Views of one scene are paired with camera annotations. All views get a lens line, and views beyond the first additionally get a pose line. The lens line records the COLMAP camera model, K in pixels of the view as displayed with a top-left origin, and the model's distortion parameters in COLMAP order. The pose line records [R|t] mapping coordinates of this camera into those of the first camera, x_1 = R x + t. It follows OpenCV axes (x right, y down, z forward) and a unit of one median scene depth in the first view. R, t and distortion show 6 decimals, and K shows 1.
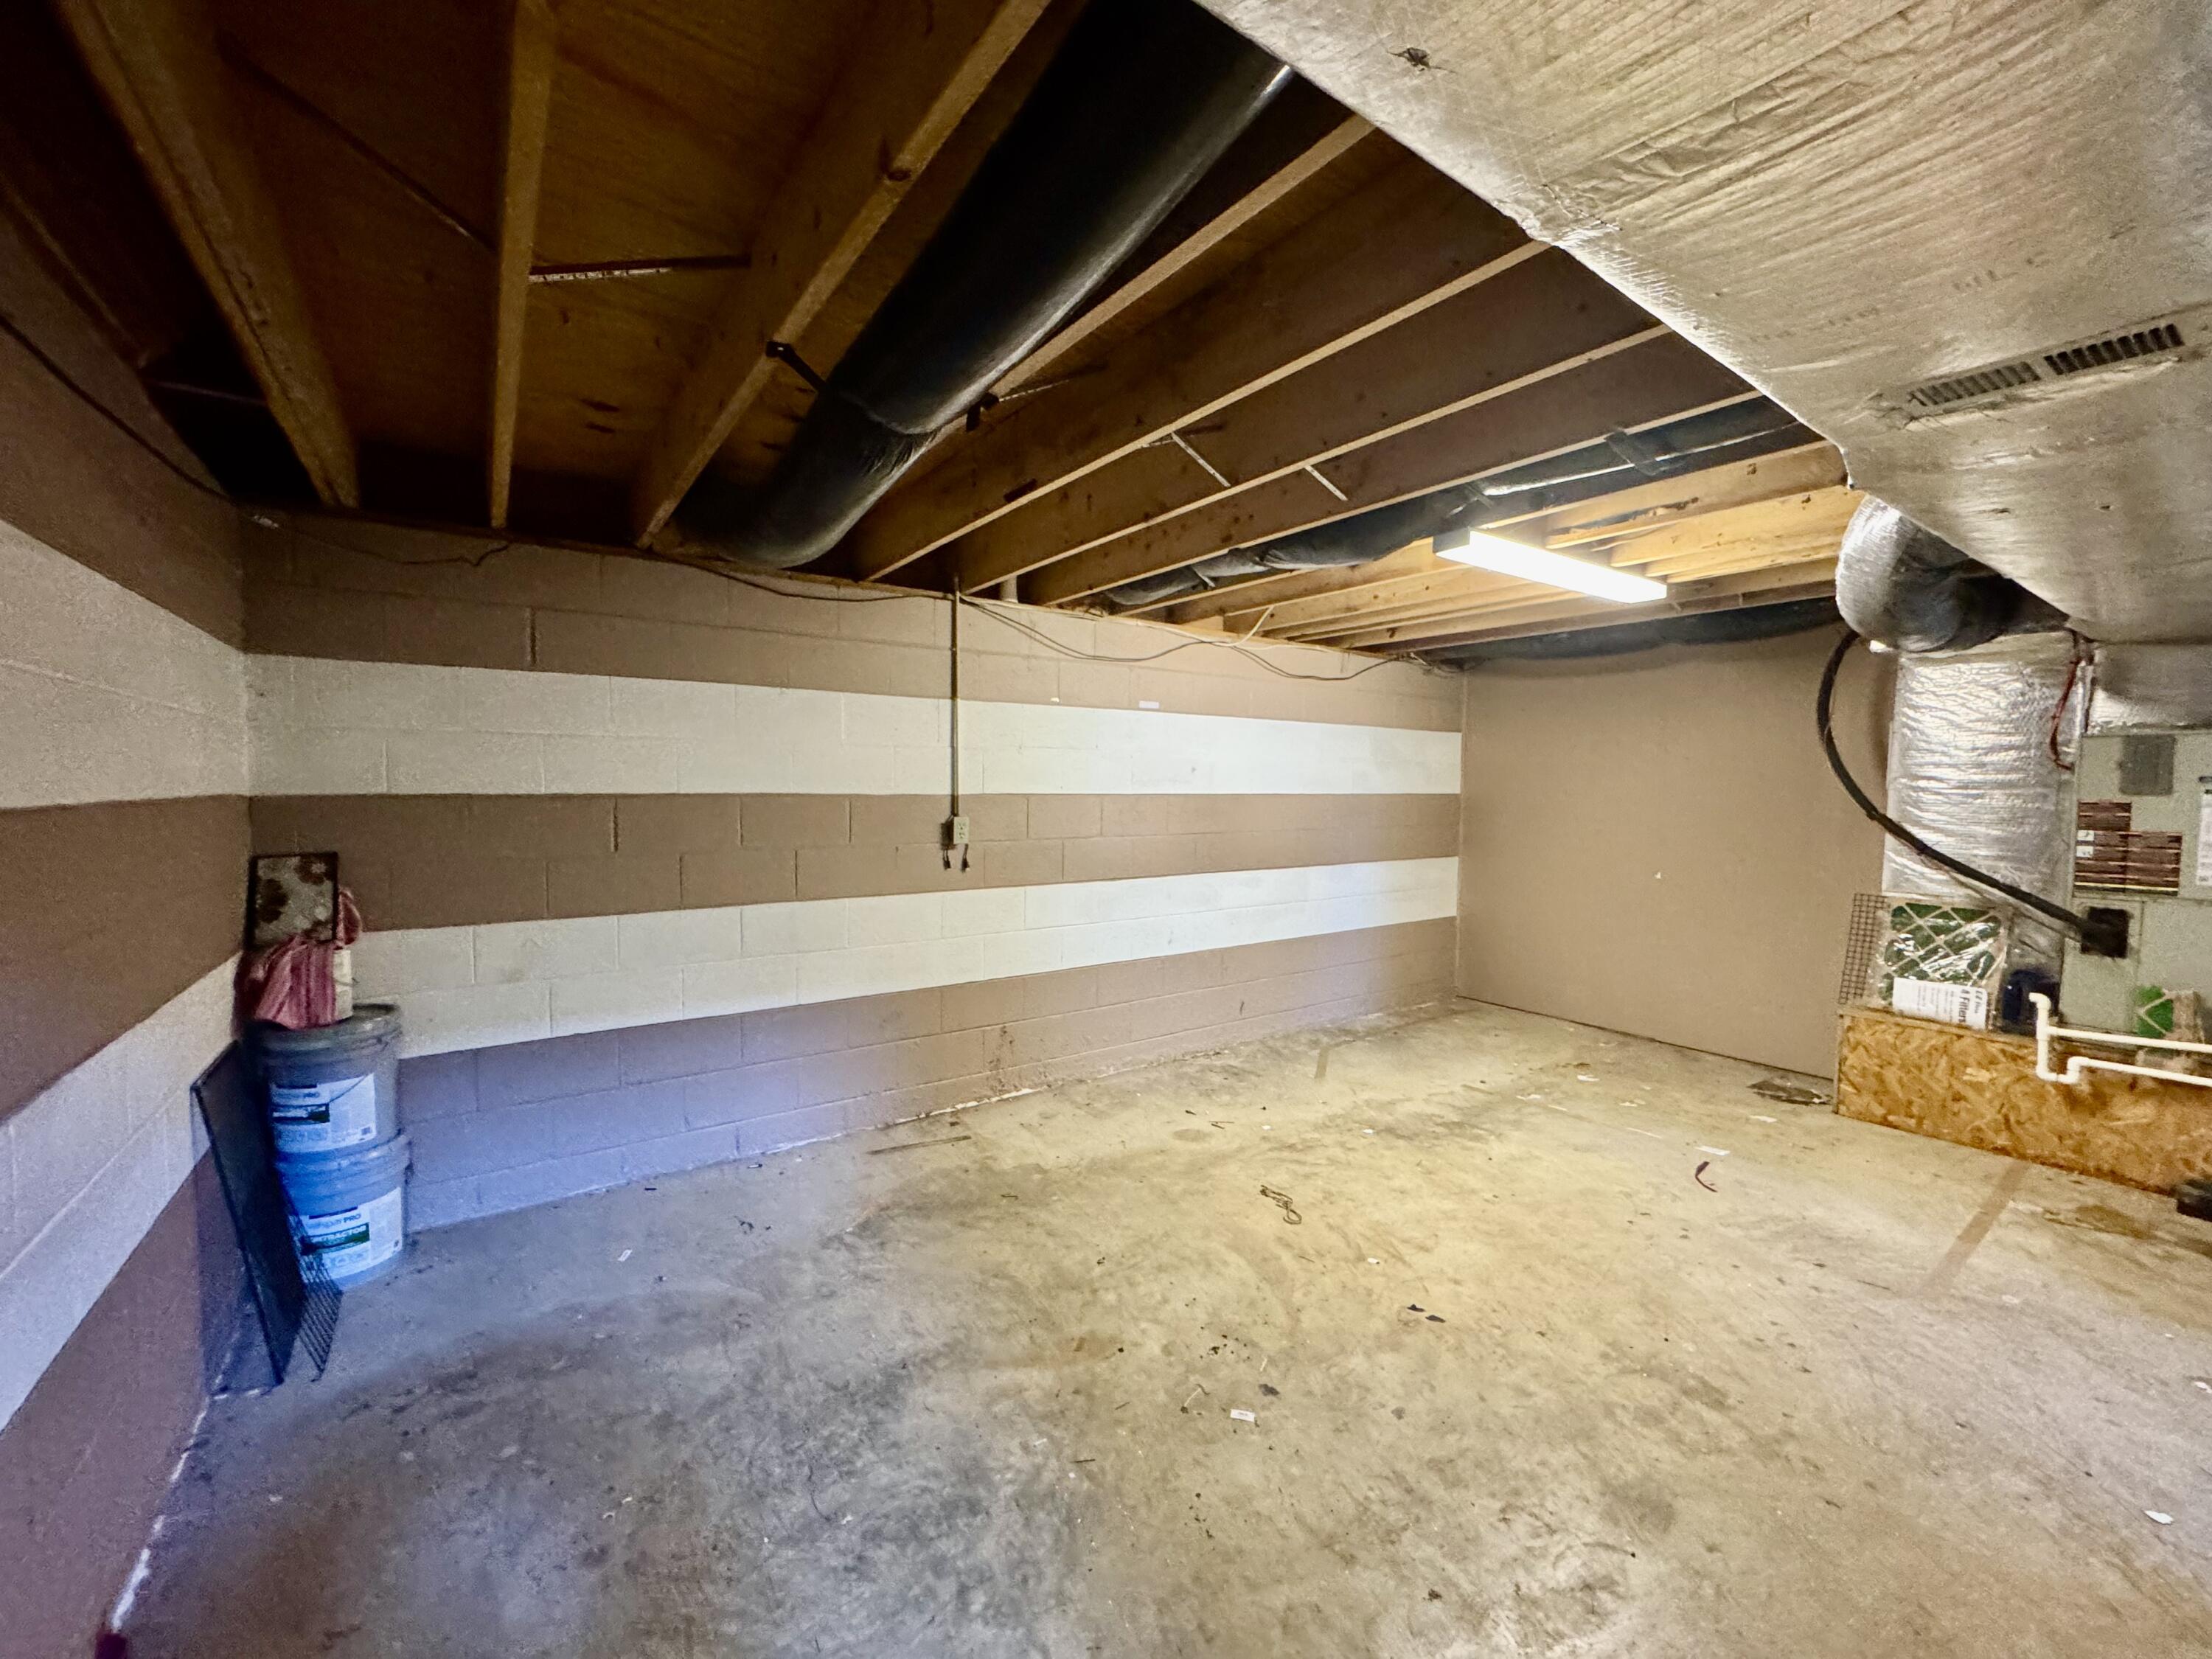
lens RADIAL K [[886.8, 0, 1107.8], [0, 886.8, 827.9], [0, 0, 1]] dist [-0.004366, 0.000781]
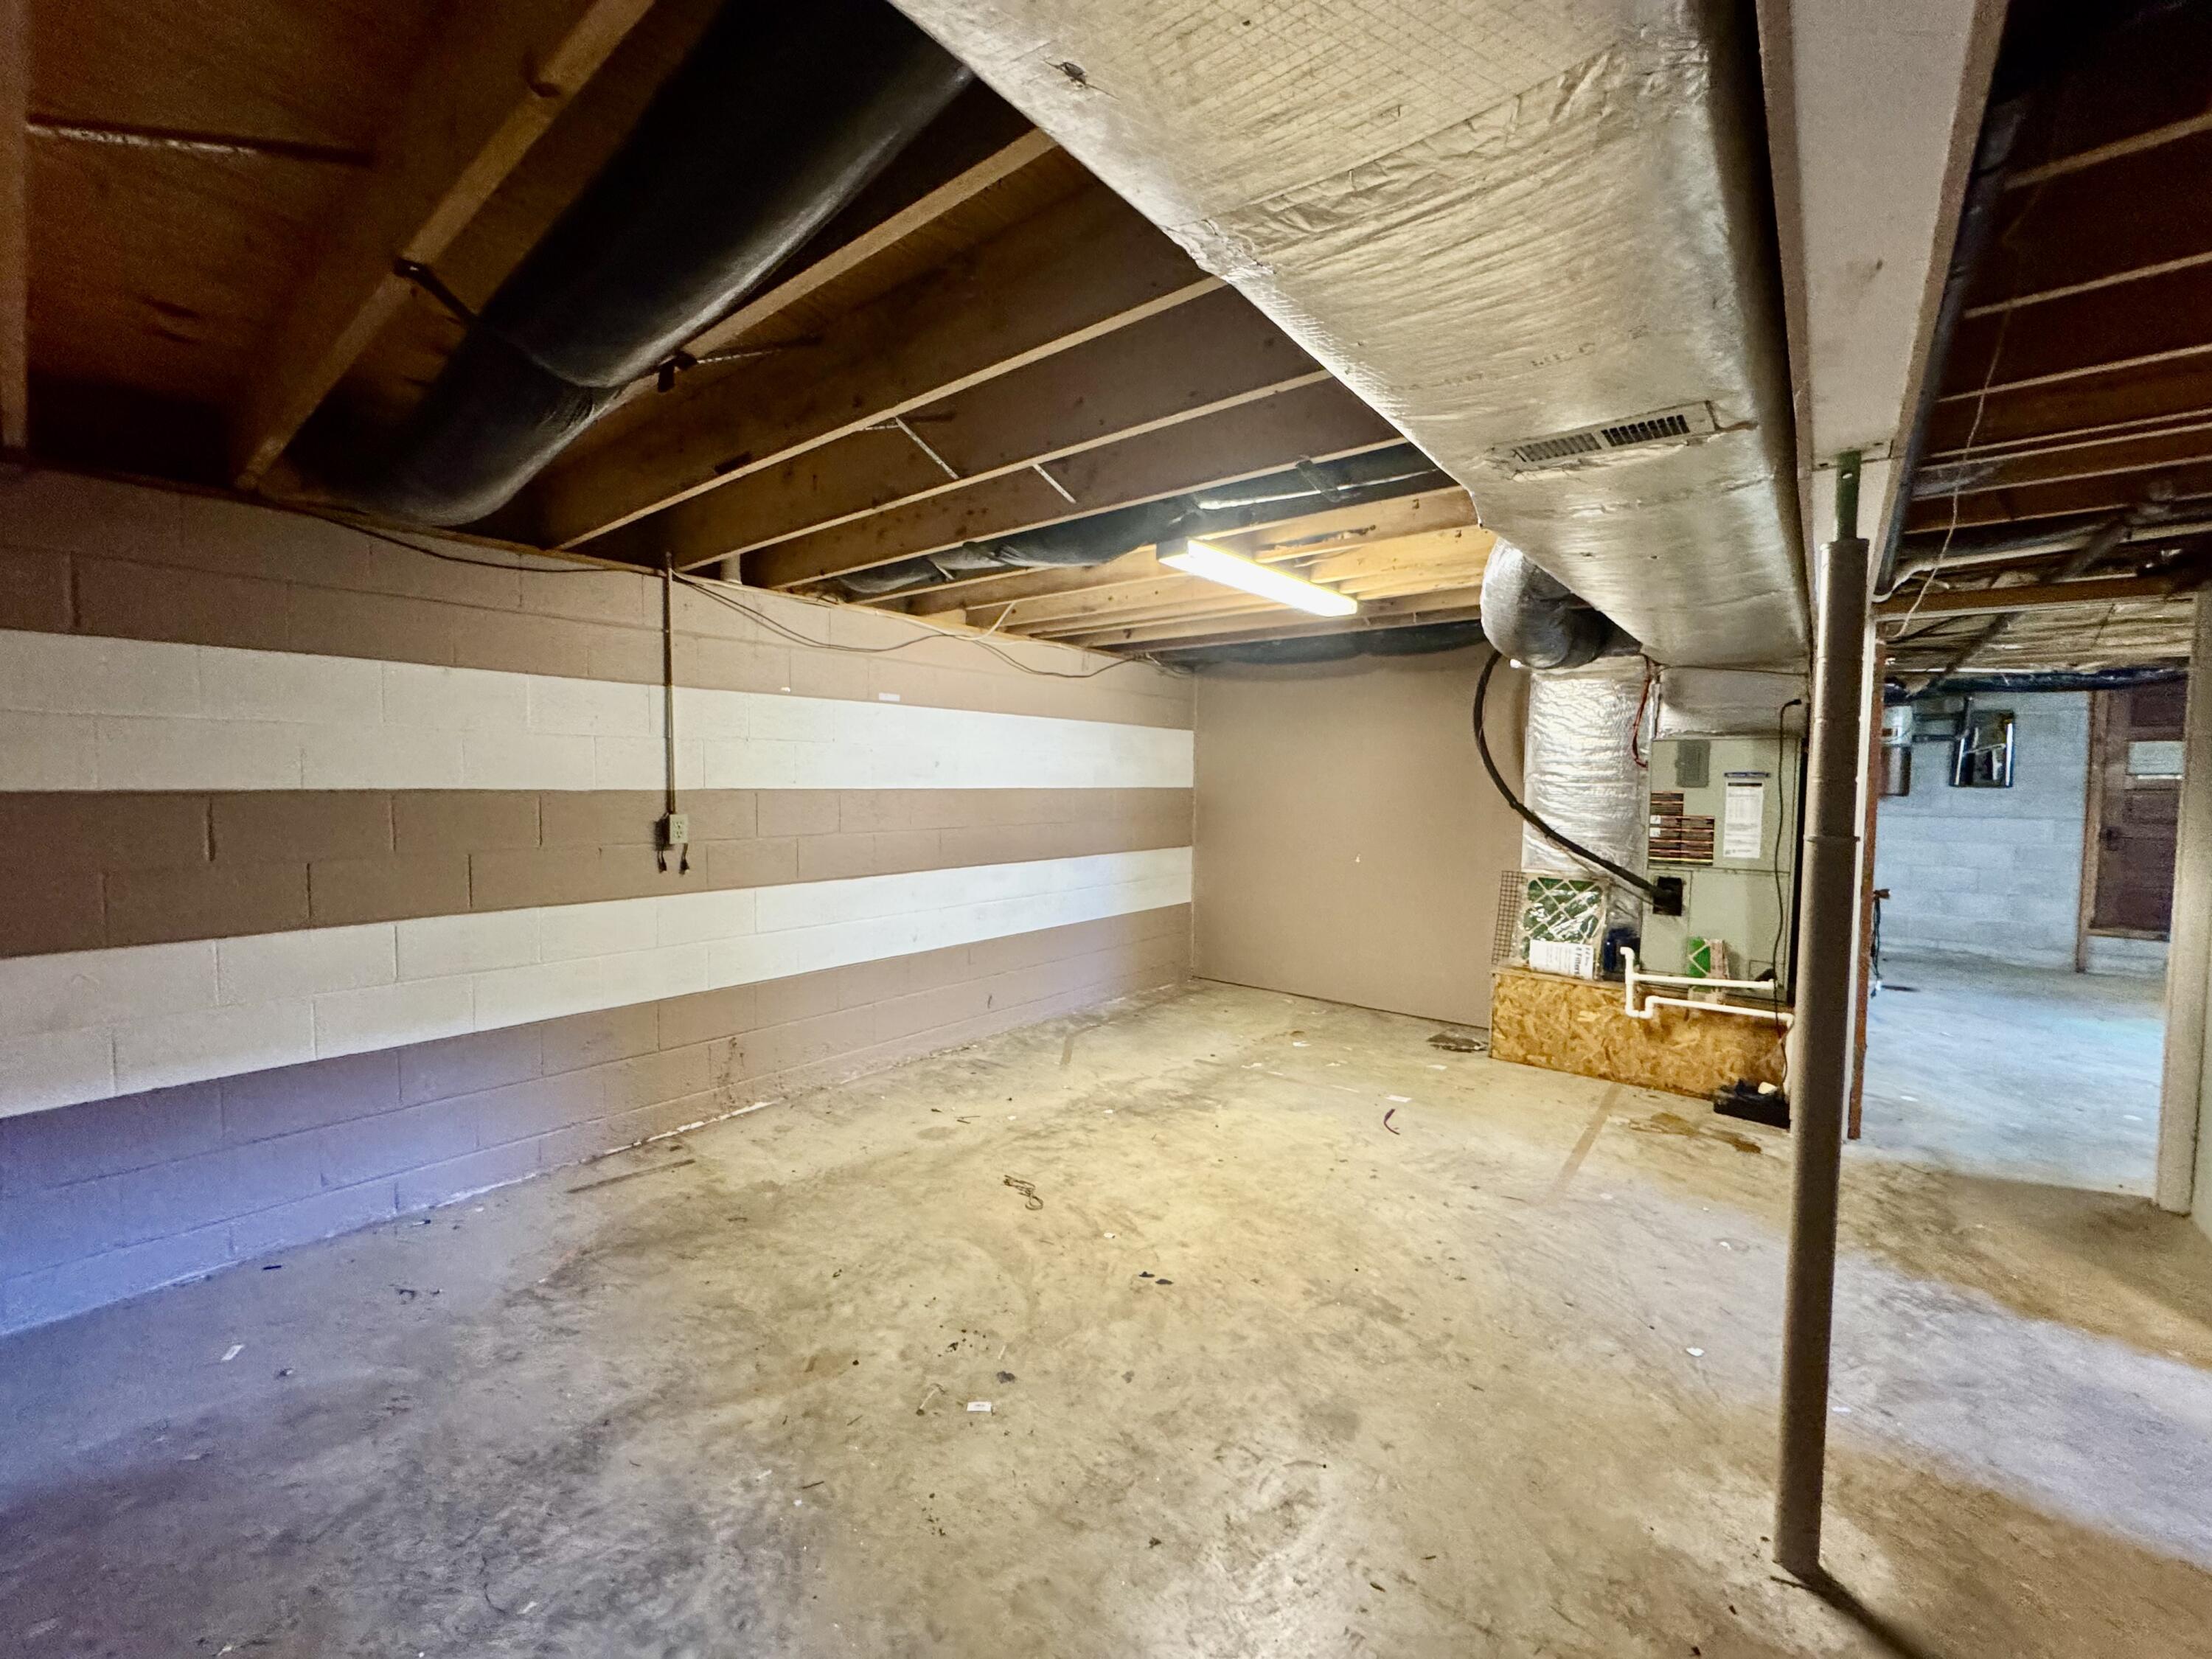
lens RADIAL K [[886.8, 0, 1101.9], [0, 886.8, 828.7], [0, 0, 1]] dist [-0.004366, 0.000781]
pose [[0.963701, -0.014740, 0.266575, 0.024443], [0.012909, 0.999880, 0.008618, 0.000584], [-0.266670, -0.004863, 0.963776, -0.002154]]
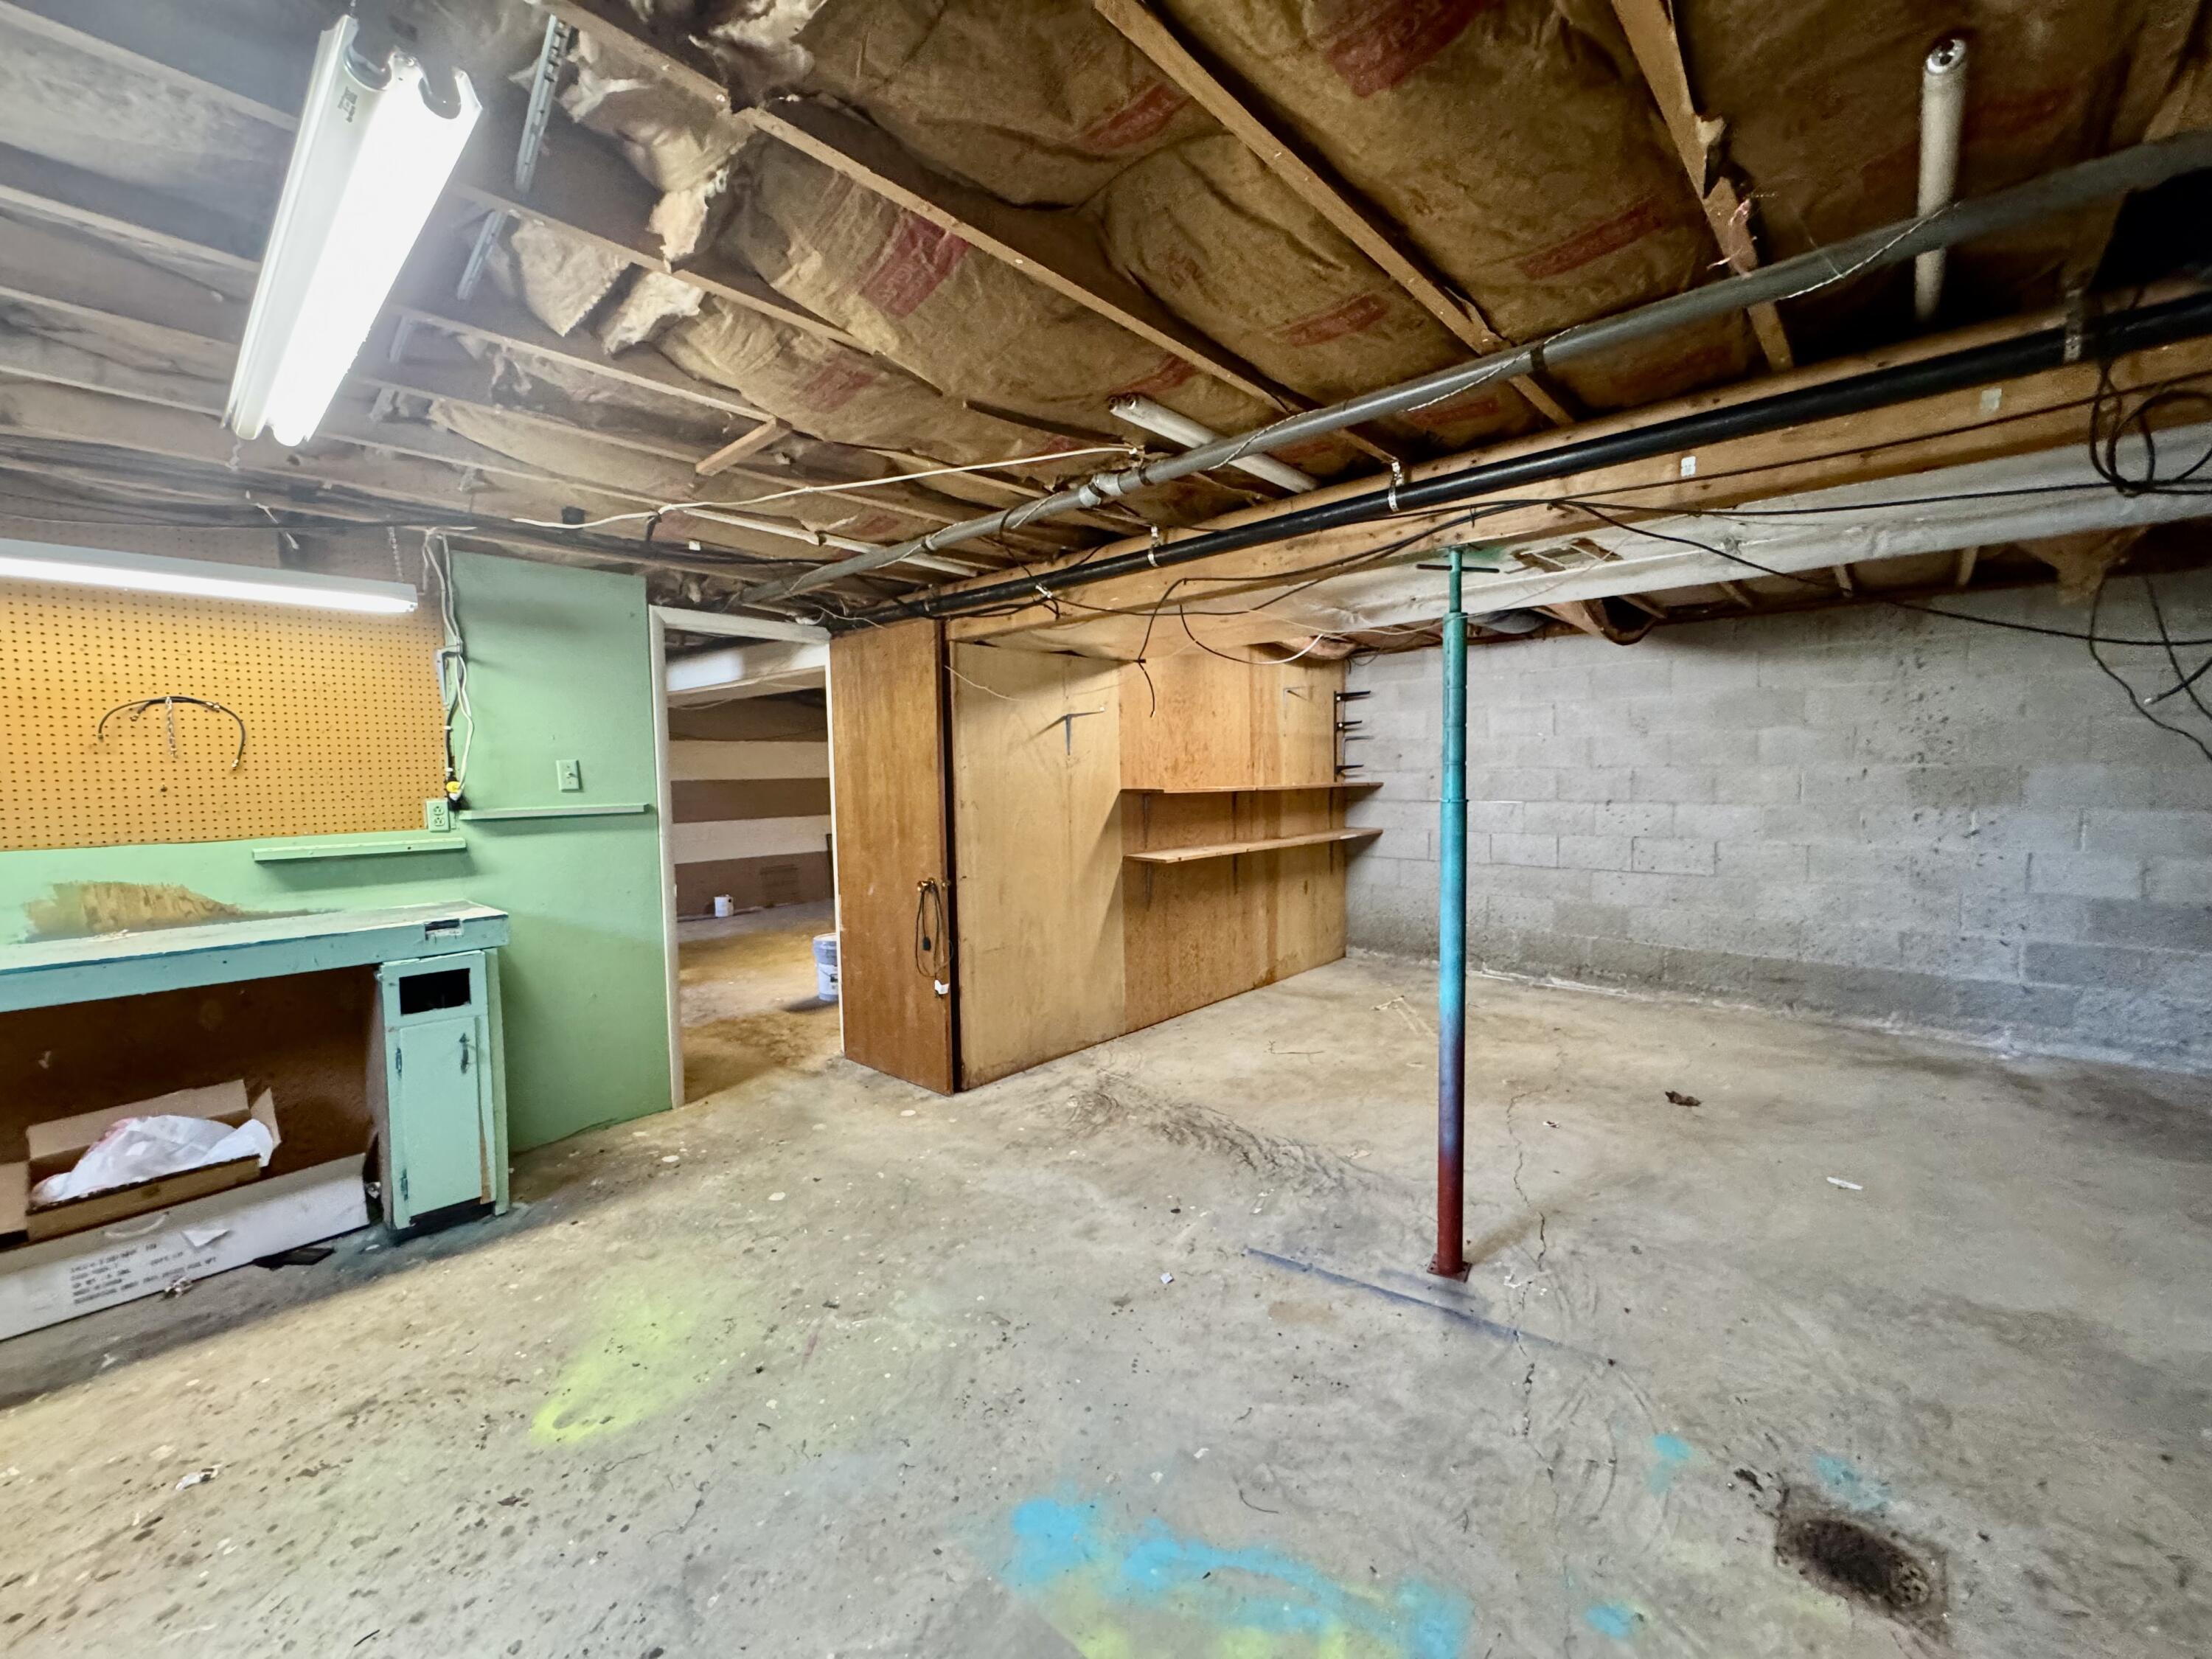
lens RADIAL K [[886.8, 0, 1099.4], [0, 886.8, 825.1], [0, 0, 1]] dist [-0.004366, 0.000781]
pose [[0.207760, 0.049607, -0.976921, 0.291423], [-0.033129, 0.998497, 0.043657, -0.001833], [0.977619, 0.023294, 0.209091, 0.090079]]
